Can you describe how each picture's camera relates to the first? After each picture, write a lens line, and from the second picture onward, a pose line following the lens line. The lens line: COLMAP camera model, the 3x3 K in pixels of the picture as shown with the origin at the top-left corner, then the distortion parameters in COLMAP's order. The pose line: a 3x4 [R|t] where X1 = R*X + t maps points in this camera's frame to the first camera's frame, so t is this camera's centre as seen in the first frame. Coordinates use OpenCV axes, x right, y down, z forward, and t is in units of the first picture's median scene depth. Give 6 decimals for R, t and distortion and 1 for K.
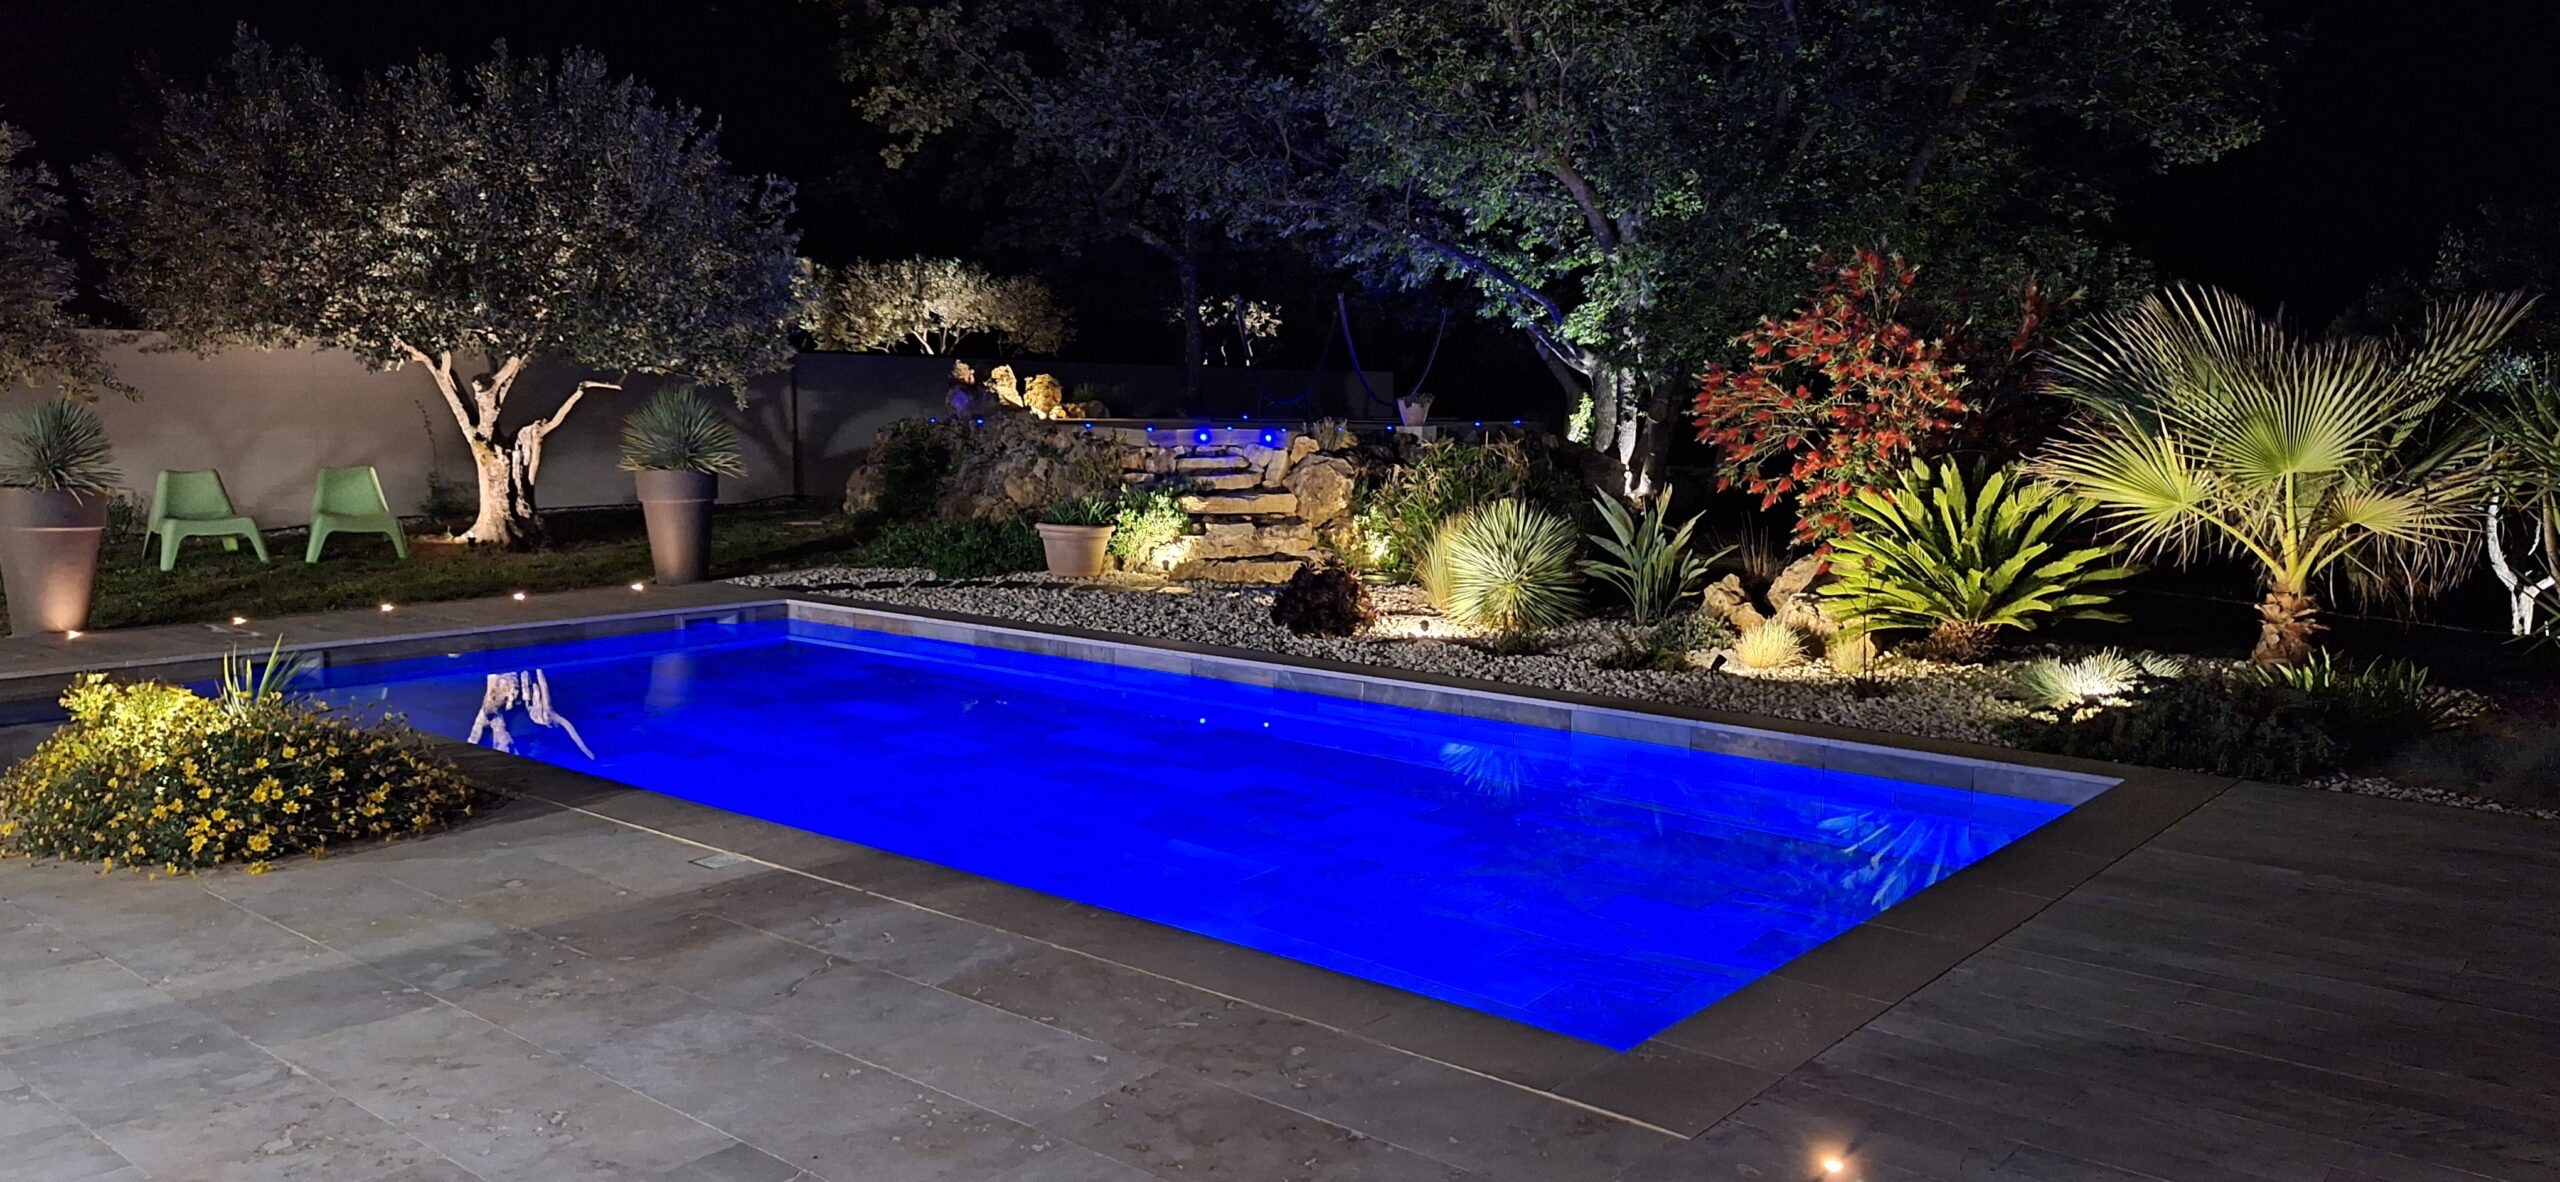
lens RADIAL K [[1762.5, 0, 1303.5], [0, 1762.5, 602.3], [0, 0, 1]] dist [0.106318, -0.136115]
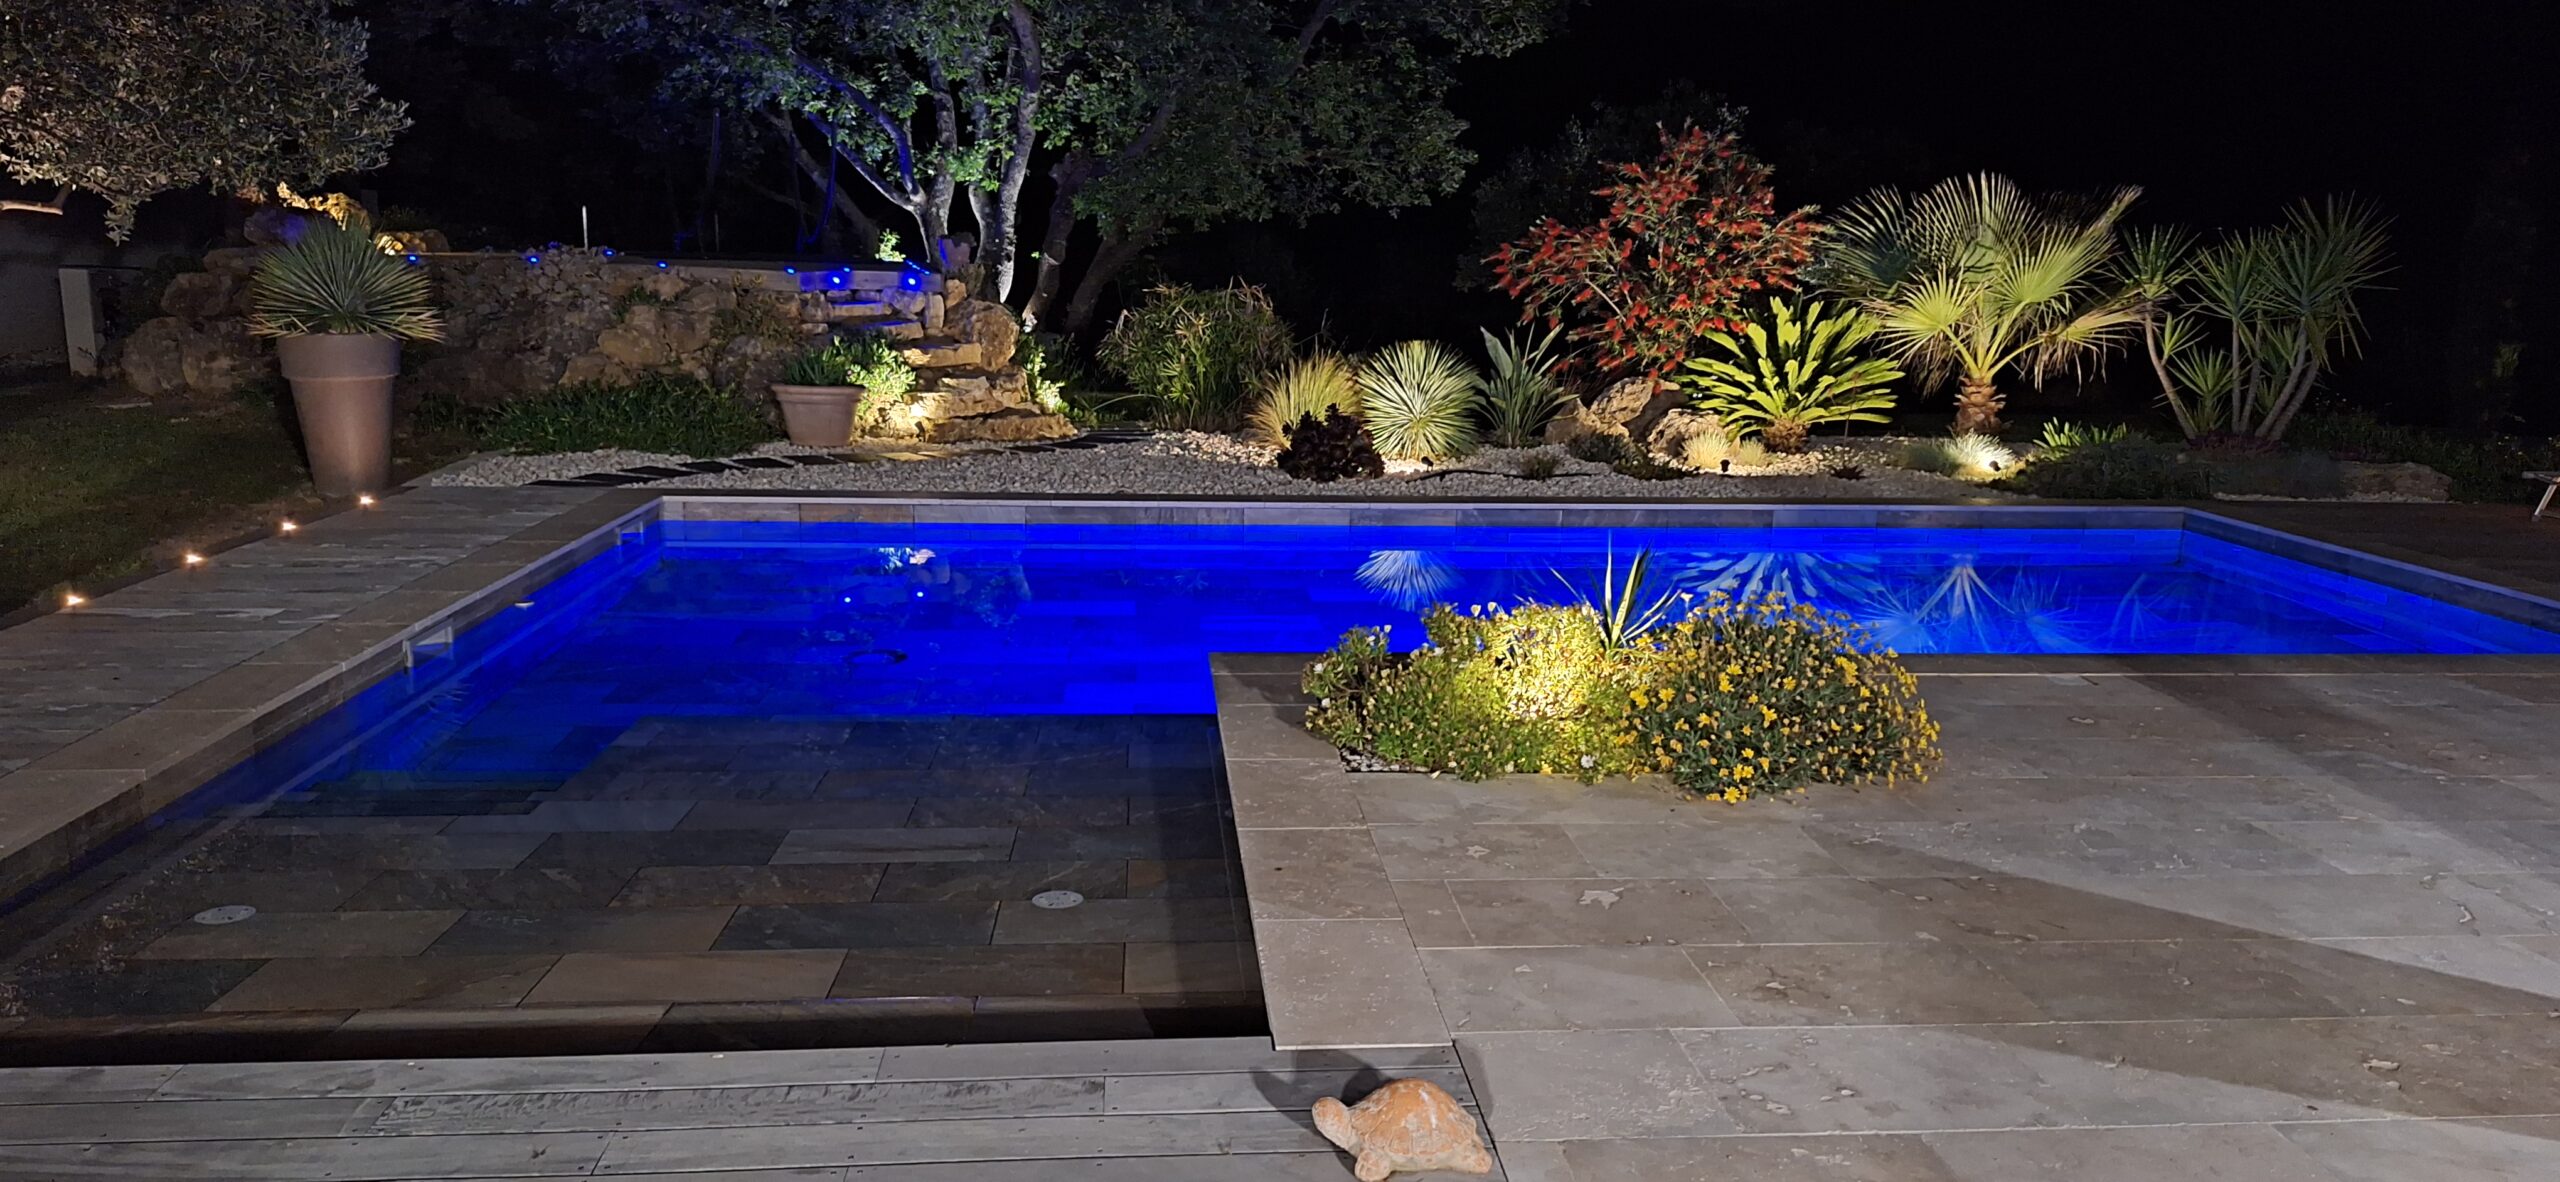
lens RADIAL K [[1762.5, 0, 1303.5], [0, 1762.5, 602.3], [0, 0, 1]] dist [0.106318, -0.136115]
pose [[0.704044, -0.132640, 0.697659, -0.728410], [0.067024, 0.990428, 0.120665, -0.035420], [-0.706986, -0.038193, 0.706195, 0.279484]]
